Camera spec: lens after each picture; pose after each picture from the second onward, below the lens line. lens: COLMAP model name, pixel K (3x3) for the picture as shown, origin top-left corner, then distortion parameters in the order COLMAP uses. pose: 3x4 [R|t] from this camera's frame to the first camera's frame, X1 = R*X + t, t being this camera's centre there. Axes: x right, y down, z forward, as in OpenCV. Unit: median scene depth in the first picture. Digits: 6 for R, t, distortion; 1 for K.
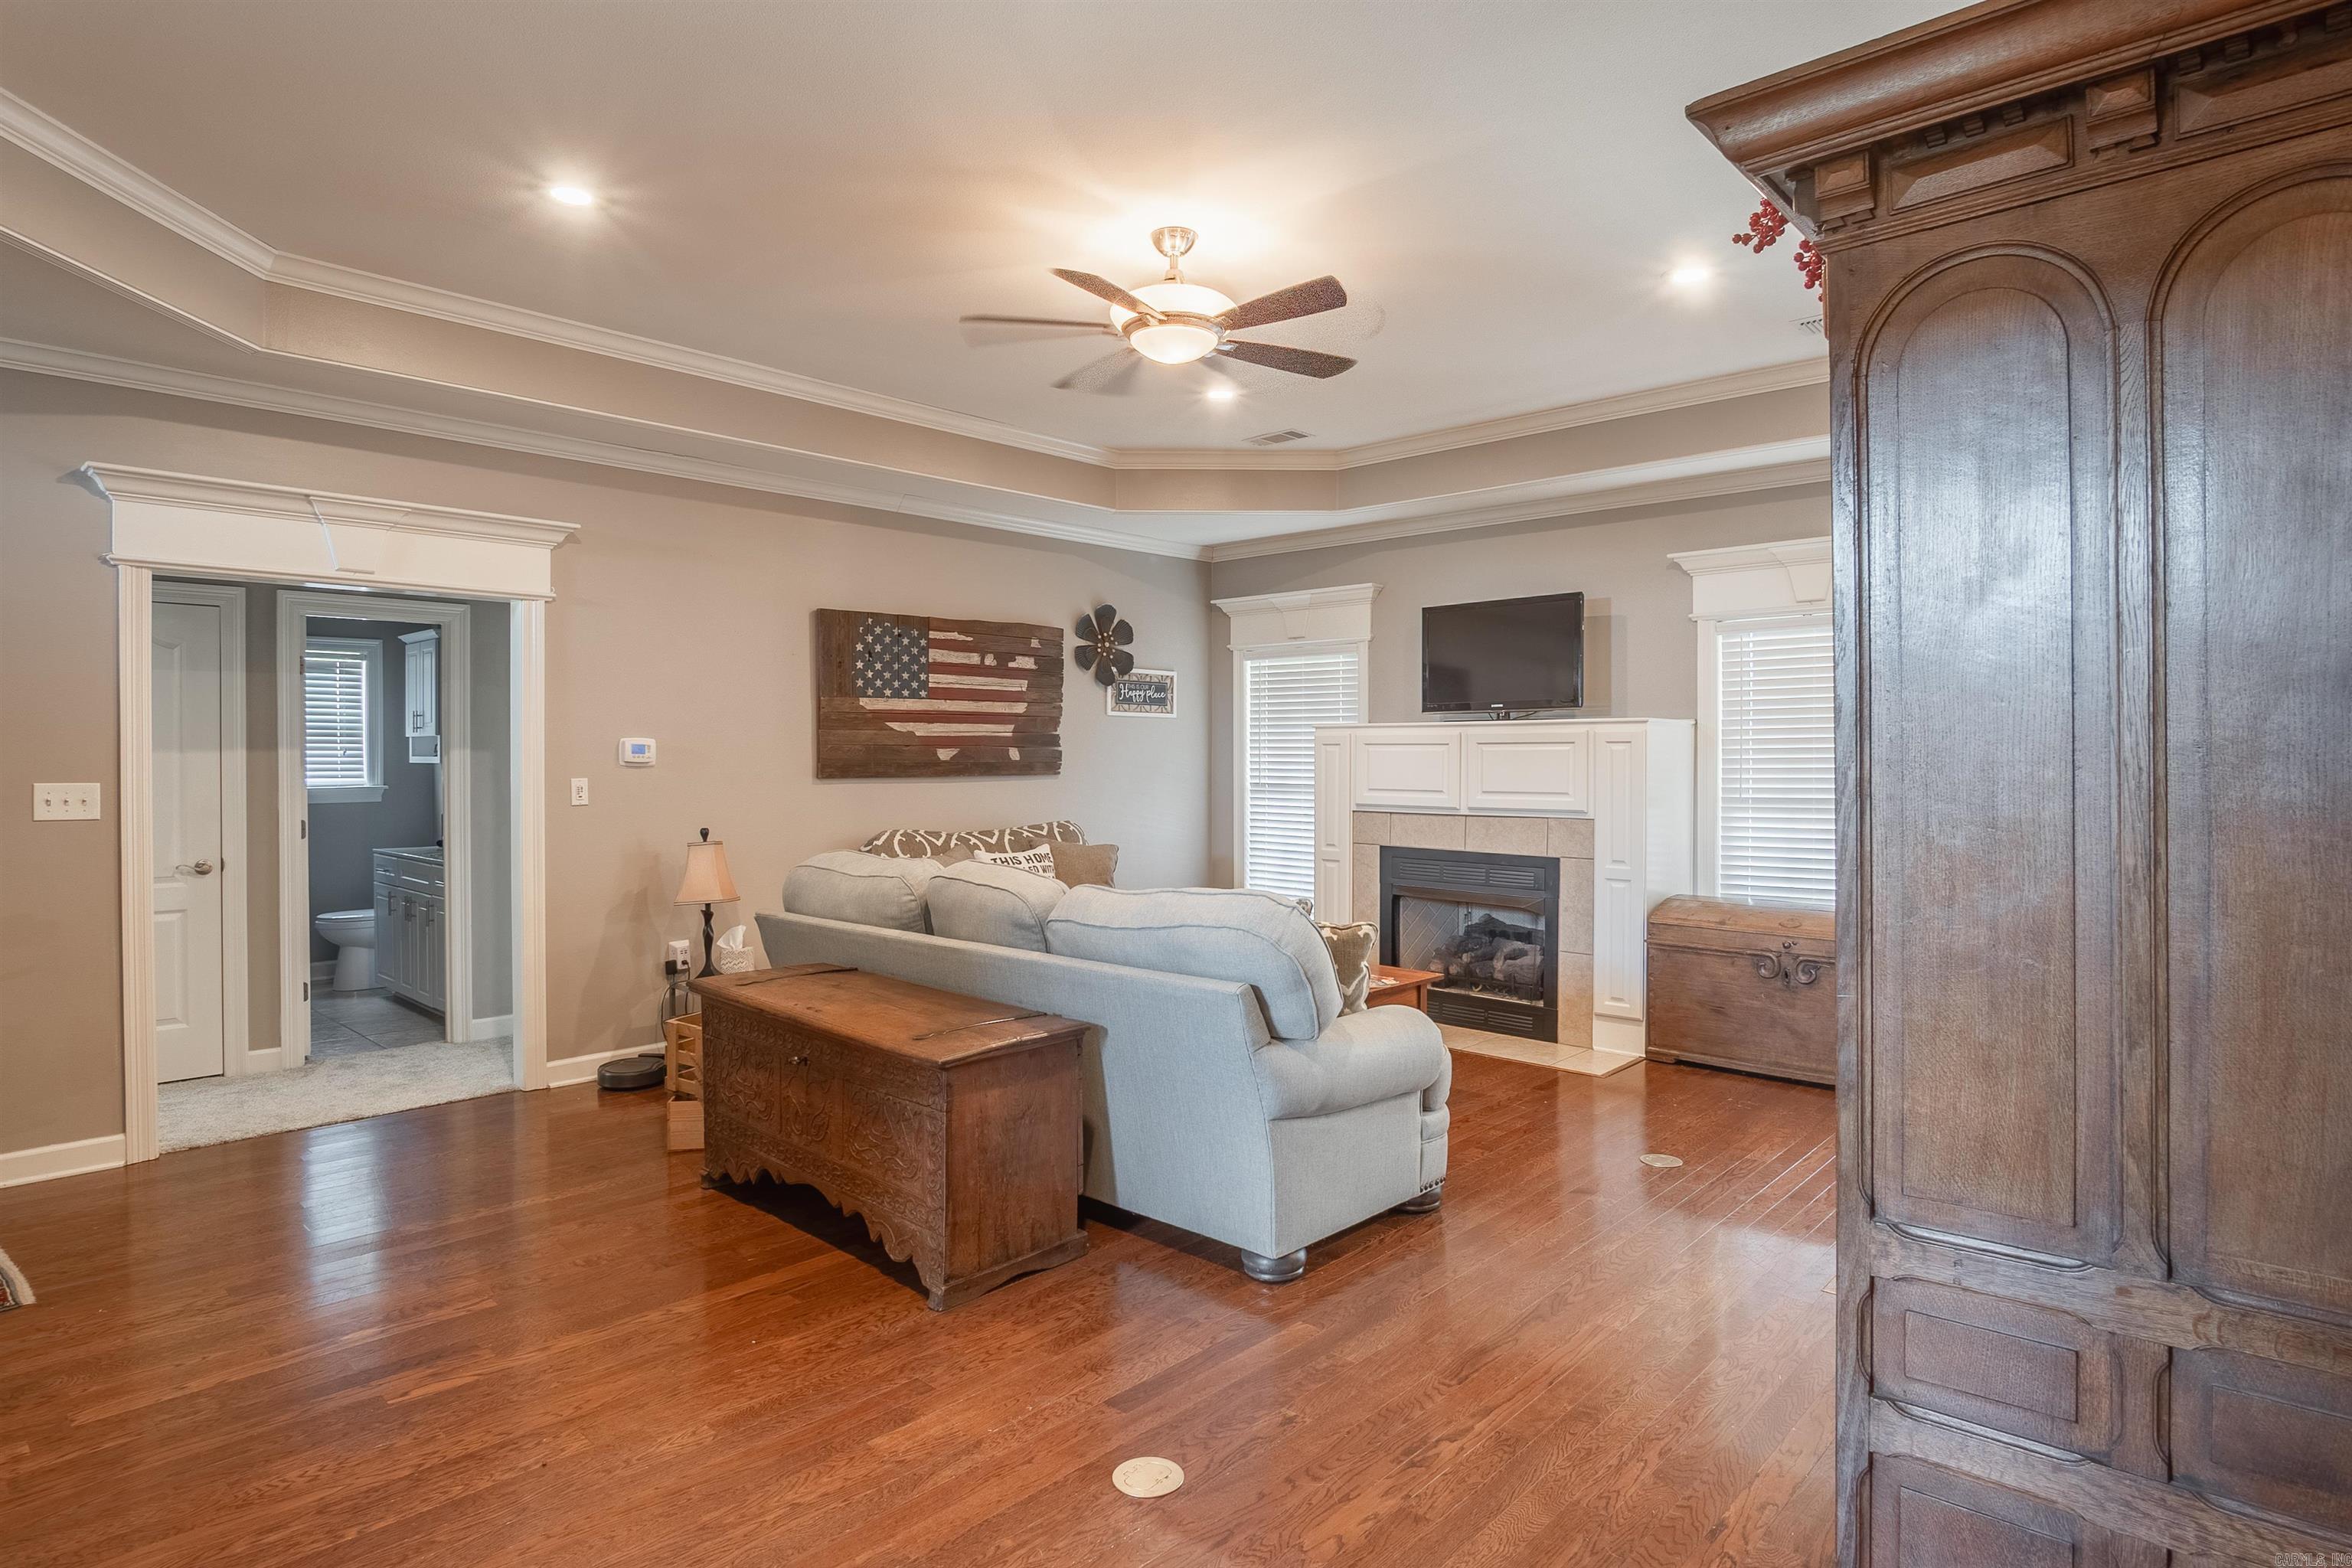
lens RADIAL K [[1268.2, 0, 1157.3], [0, 1268.2, 758.1], [0, 0, 1]] dist [-0.028928, 0.000261]
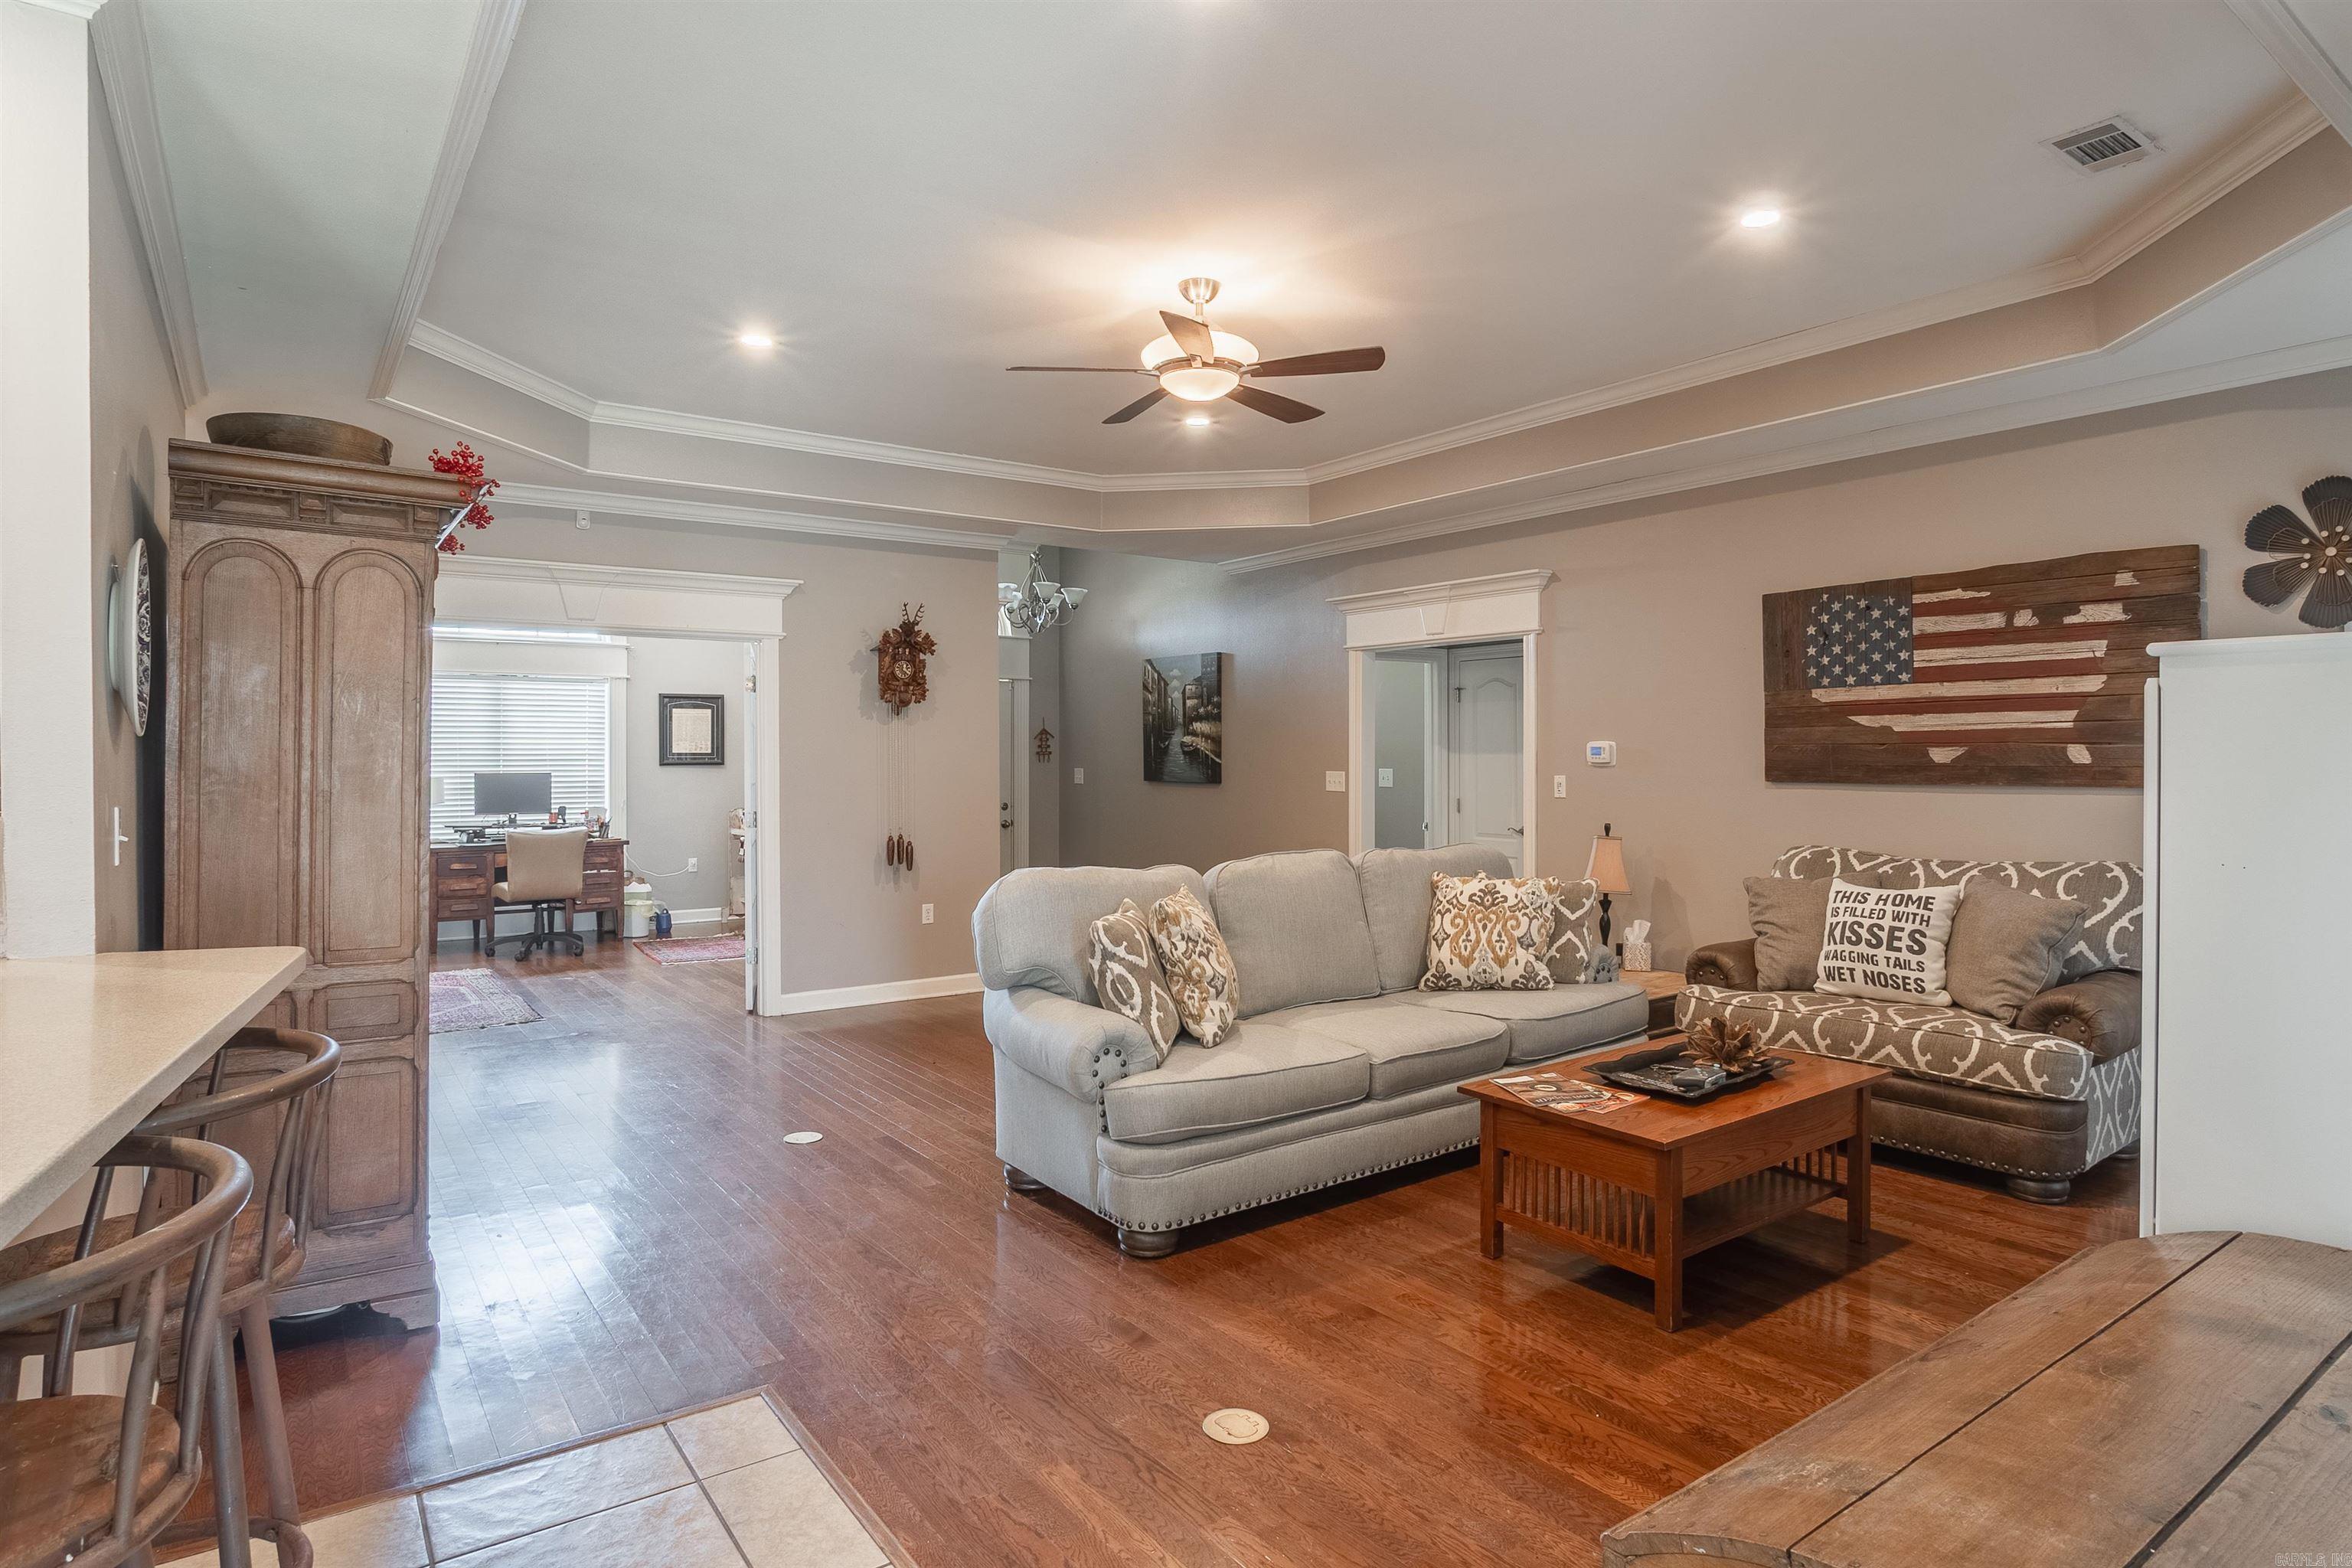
lens RADIAL K [[1274.0, 0, 1189.9], [0, 1274.0, 769.9], [0, 0, 1]] dist [-0.036264, 0.010151]
pose [[-0.178507, 0.013151, -0.983851, 0.658136], [0.002028, 0.999913, 0.012998, -0.004932], [0.983936, 0.000325, -0.178519, 0.711734]]
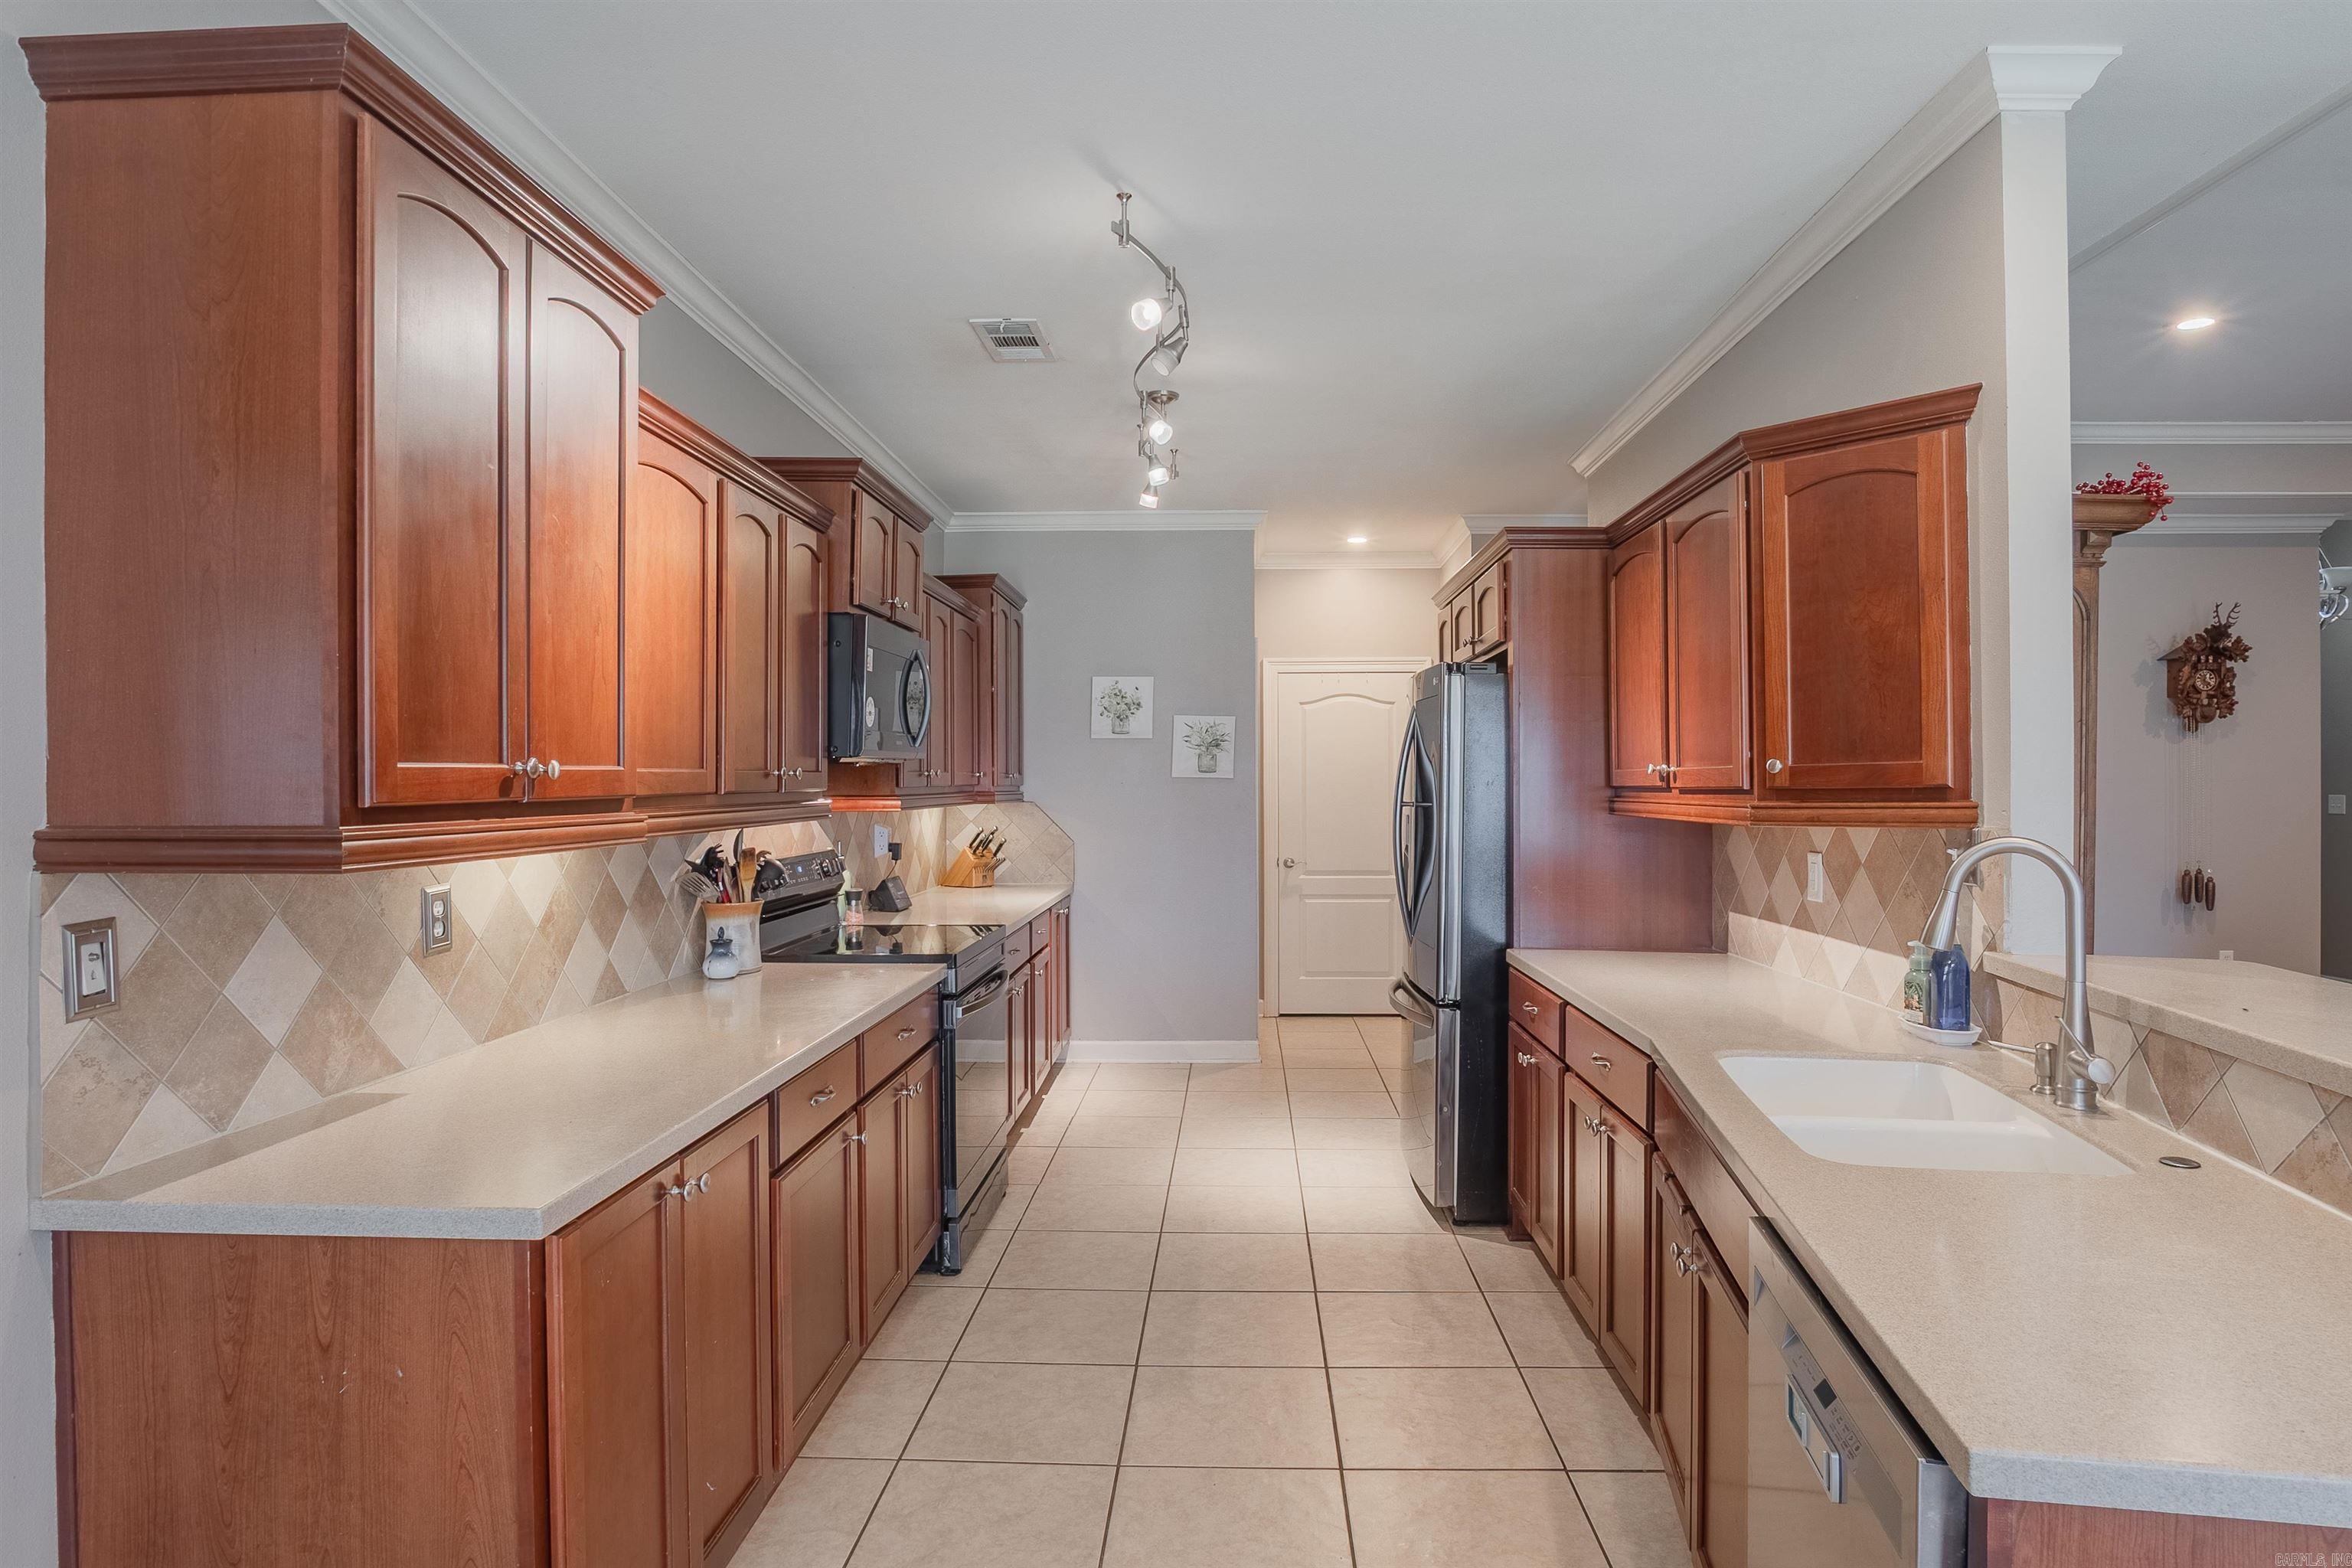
lens RADIAL K [[1280.2, 0, 1199.6], [0, 1280.2, 781.0], [0, 0, 1]] dist [-0.034117, 0.009354]
pose [[-0.753124, 0.002603, -0.657873, 0.820527], [0.001727, 0.999997, 0.001980, -0.005383], [0.657876, 0.000355, -0.753126, 0.472816]]
